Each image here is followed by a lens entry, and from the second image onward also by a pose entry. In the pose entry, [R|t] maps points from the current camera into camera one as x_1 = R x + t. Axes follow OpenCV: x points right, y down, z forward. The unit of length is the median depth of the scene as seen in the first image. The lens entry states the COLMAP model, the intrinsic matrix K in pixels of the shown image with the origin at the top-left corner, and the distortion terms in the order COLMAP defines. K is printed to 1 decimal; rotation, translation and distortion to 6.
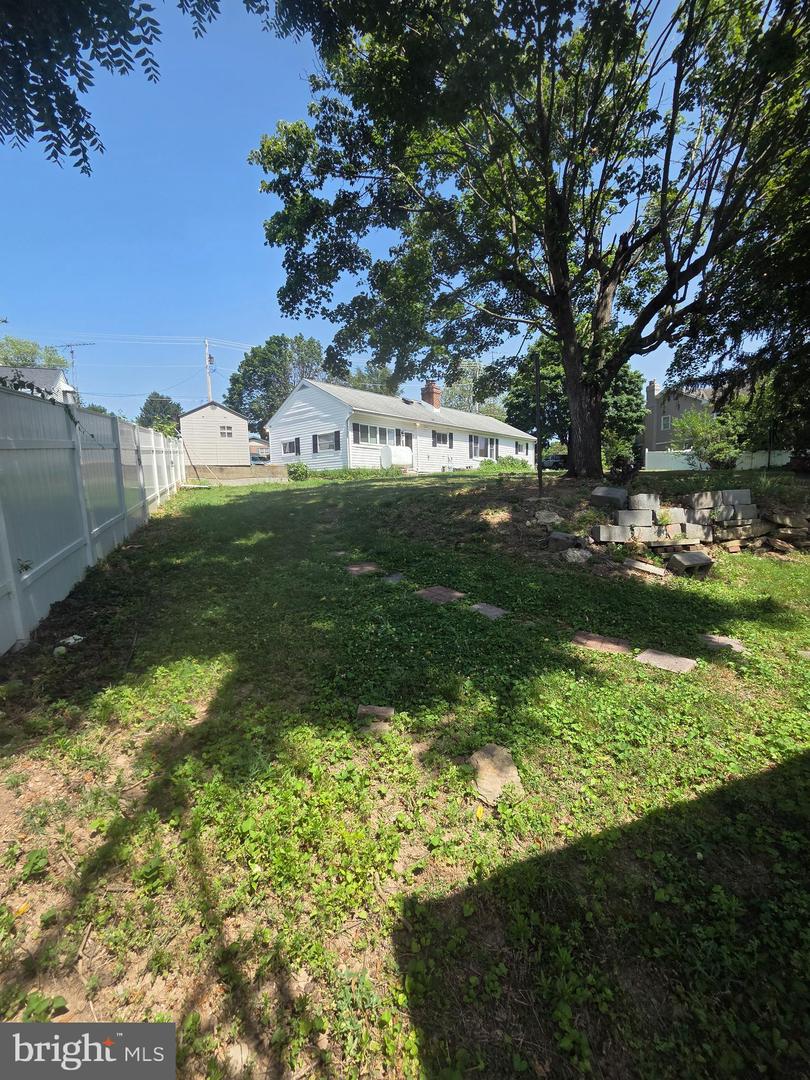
lens RADIAL K [[448.6, 0, 397.5], [0, 448.6, 528.3], [0, 0, 1]] dist [-0.003114, 0.001479]
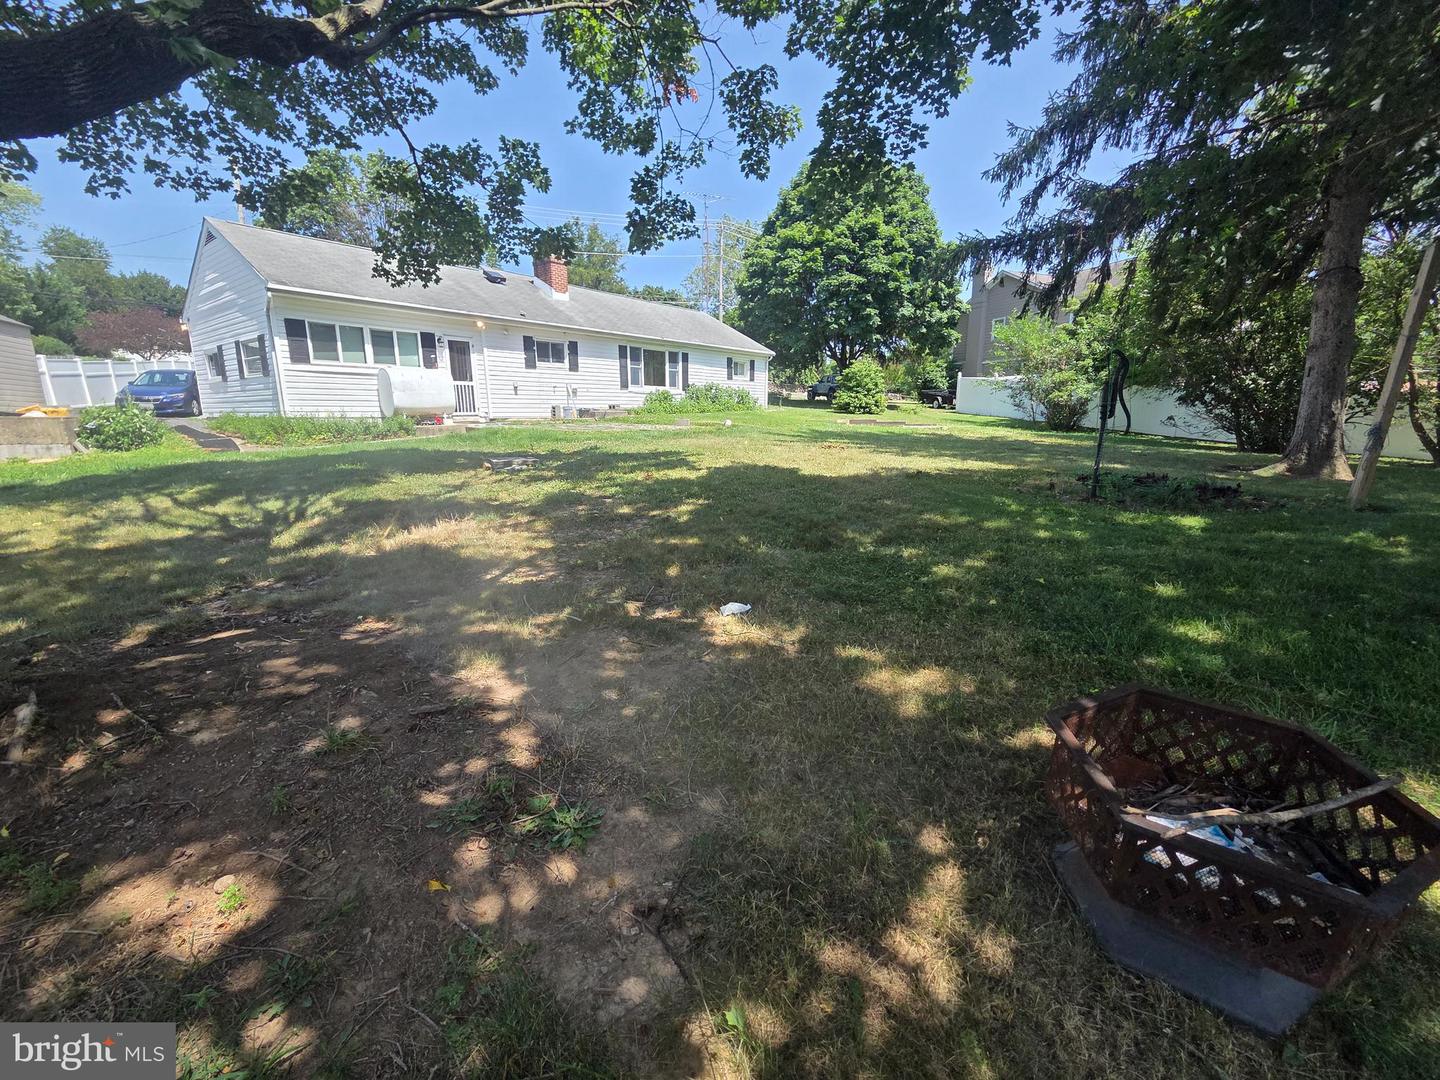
lens RADIAL K [[598.2, 0, 707.3], [0, 598.2, 533.8], [0, 0, 1]] dist [-0.003114, 0.001479]
pose [[0.998633, 0.009275, 0.051442, 0.228737], [-0.015304, 0.992888, 0.118067, -0.067410], [-0.049981, -0.118693, 0.991672, 0.243010]]
